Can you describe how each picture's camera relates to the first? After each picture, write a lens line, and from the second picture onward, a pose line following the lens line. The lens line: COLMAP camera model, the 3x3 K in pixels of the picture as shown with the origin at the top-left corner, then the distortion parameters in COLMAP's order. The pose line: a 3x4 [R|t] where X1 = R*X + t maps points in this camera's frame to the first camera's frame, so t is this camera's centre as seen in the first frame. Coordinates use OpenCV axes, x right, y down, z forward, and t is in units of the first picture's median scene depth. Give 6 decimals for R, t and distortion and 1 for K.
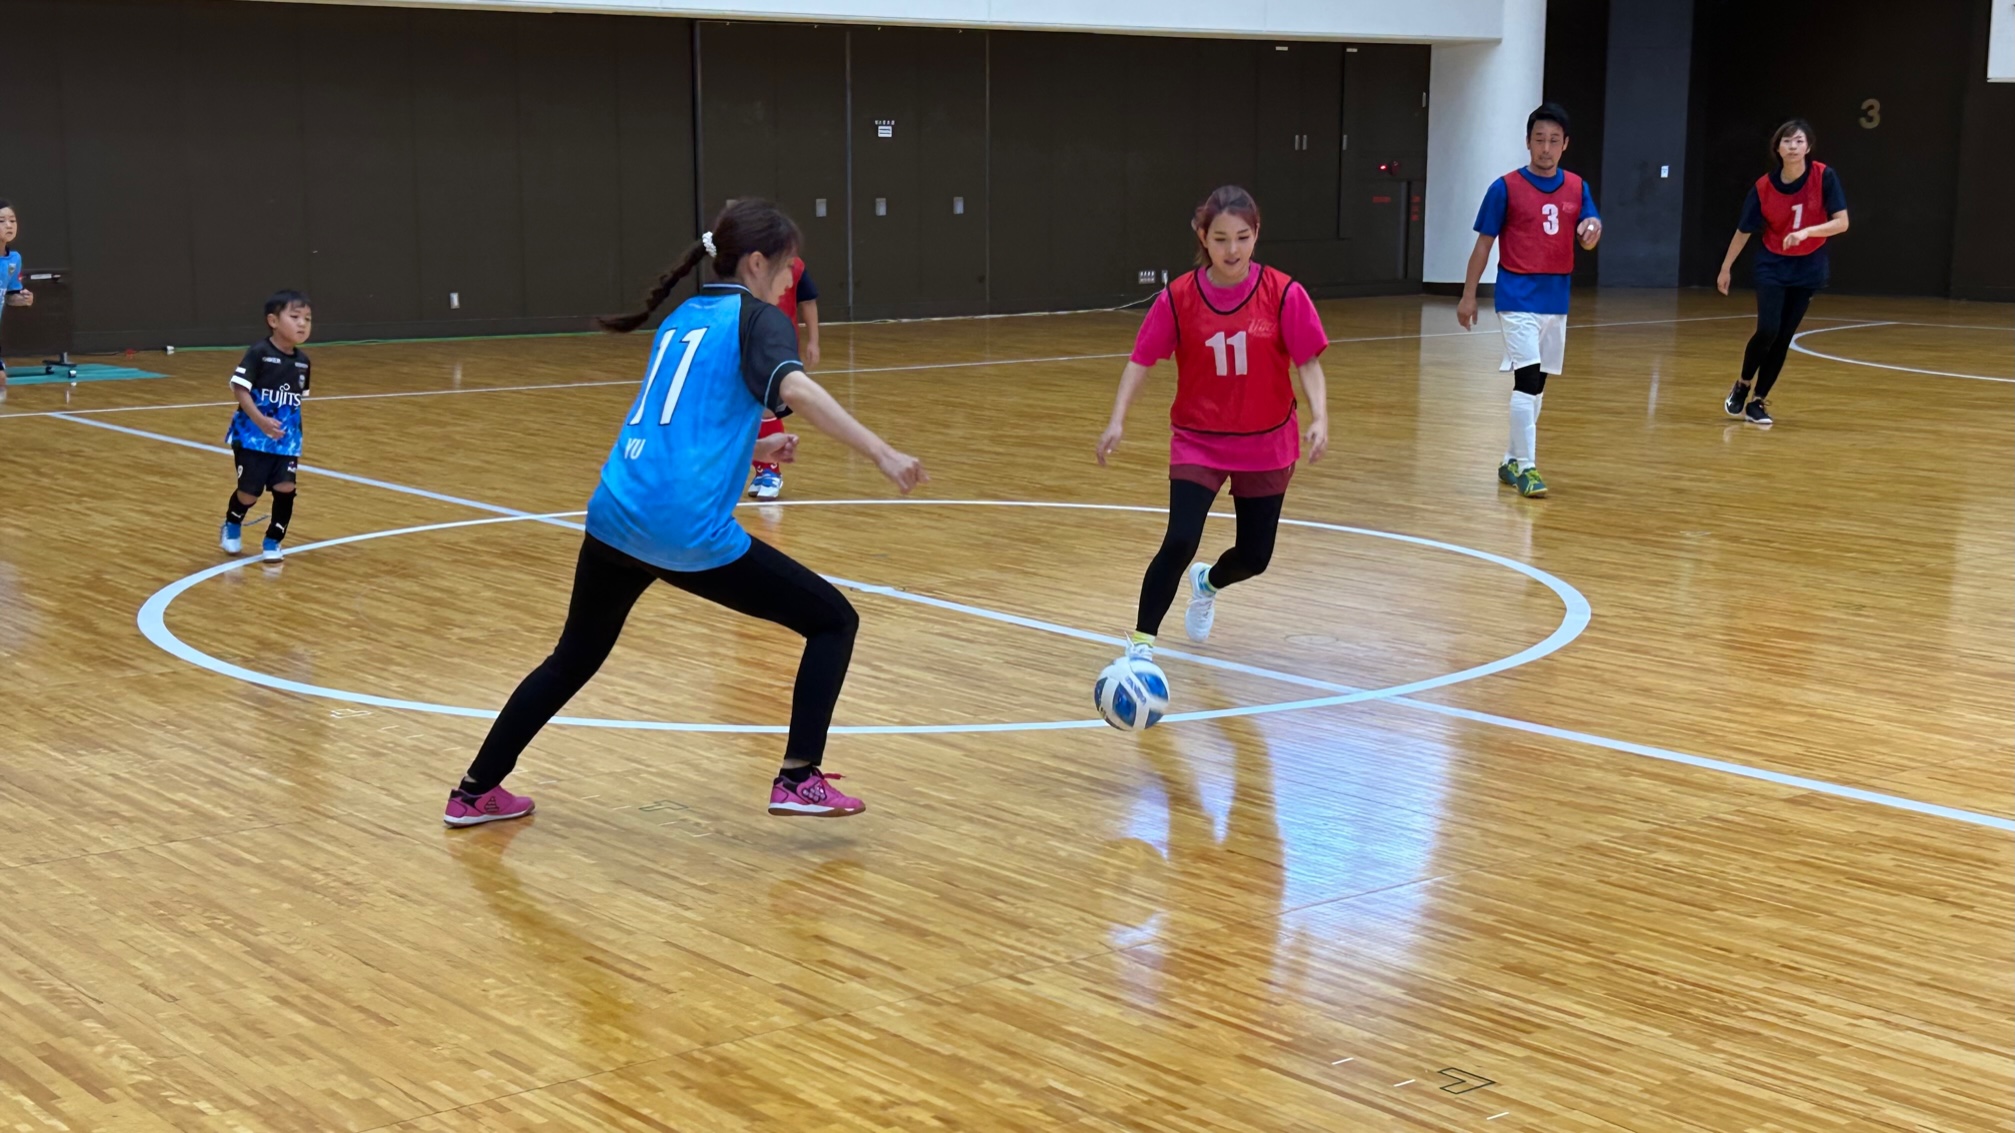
lens RADIAL K [[2796.7, 0, 1011.7], [0, 2796.7, 562.4], [0, 0, 1]] dist [0.065792, 0.000000]
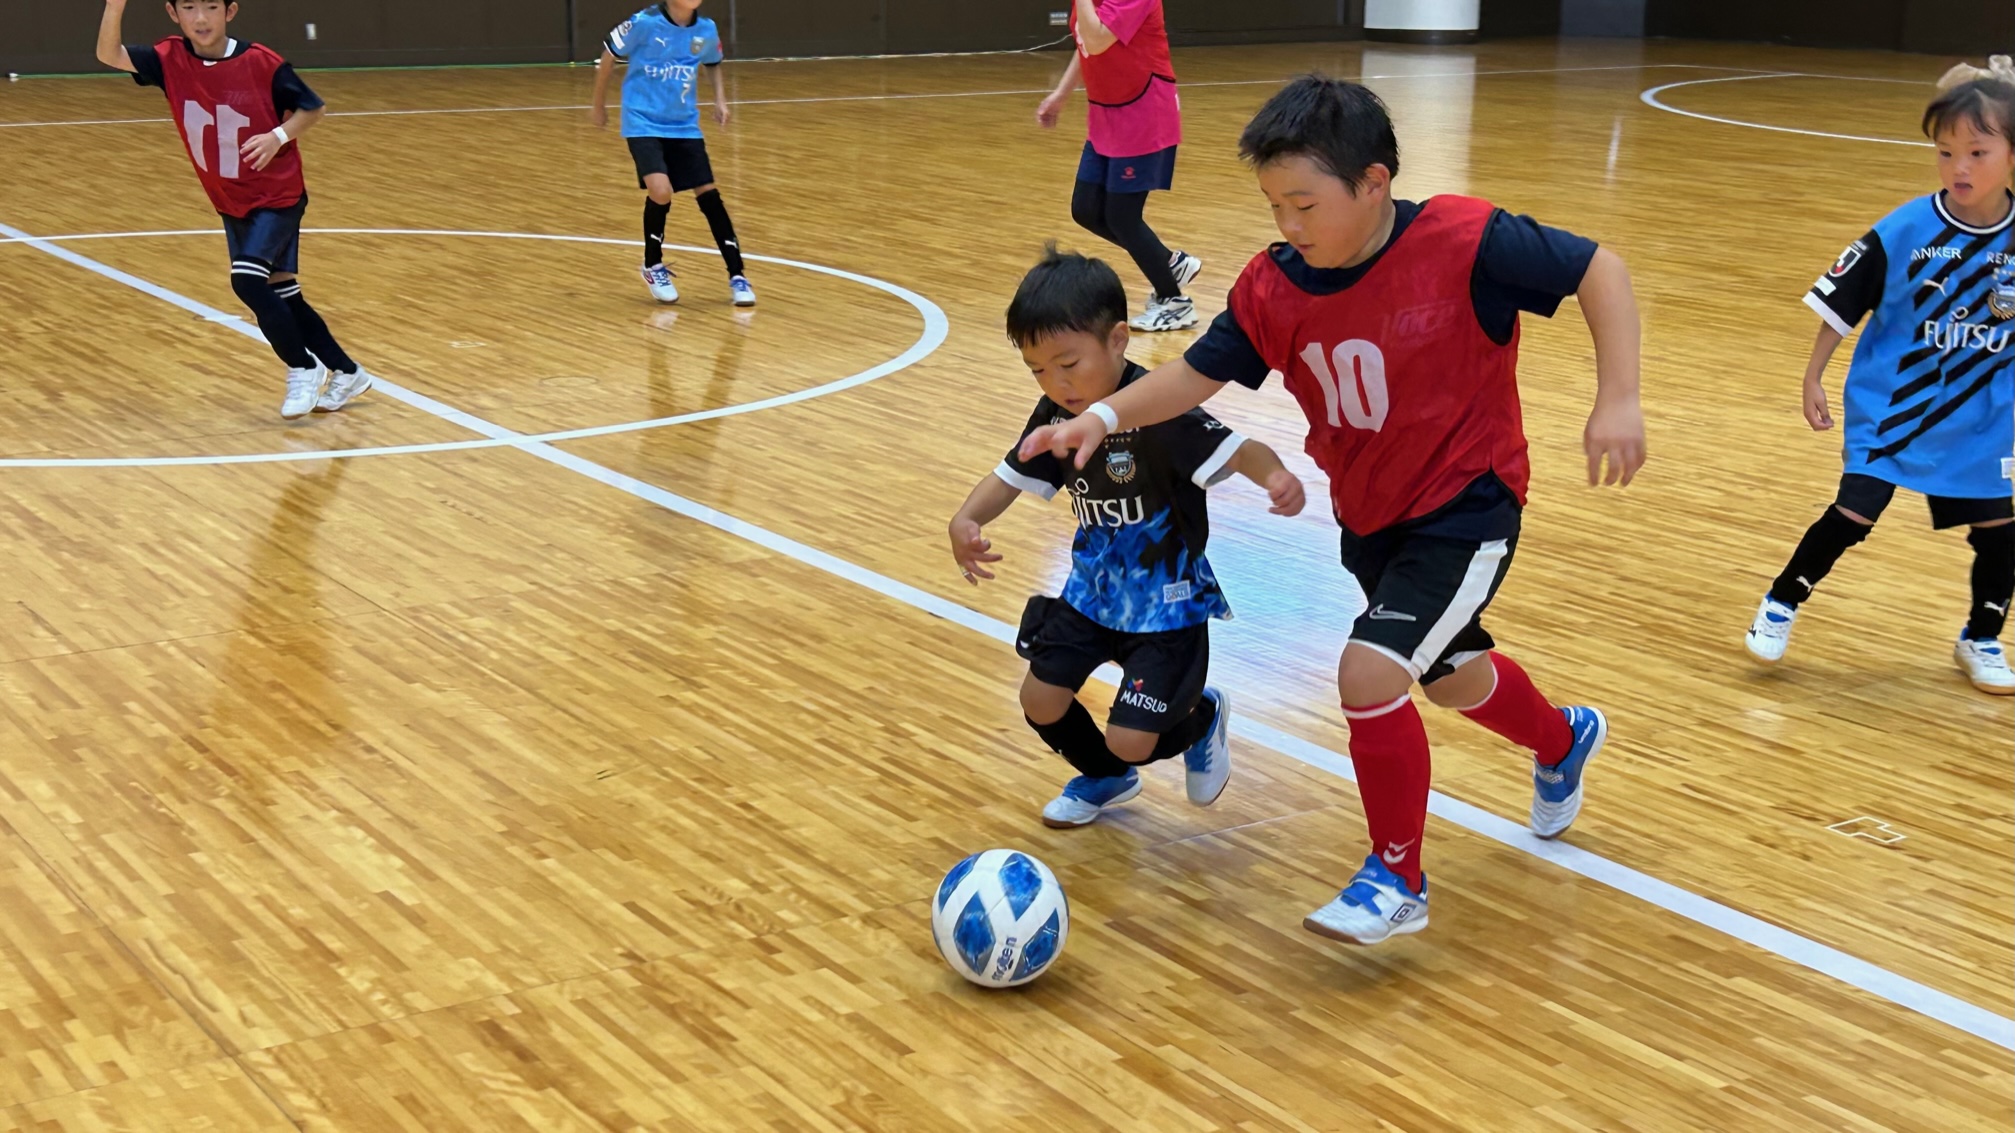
lens RADIAL K [[2687.4, 0, 994.7], [0, 2687.4, 563.5], [0, 0, 1]] dist [0.077095, 0.000000]
pose [[0.995180, 0.029963, -0.093378, 0.481095], [-0.021119, 0.995320, 0.094302, -0.000391], [0.095766, -0.091875, 0.991155, 0.148888]]
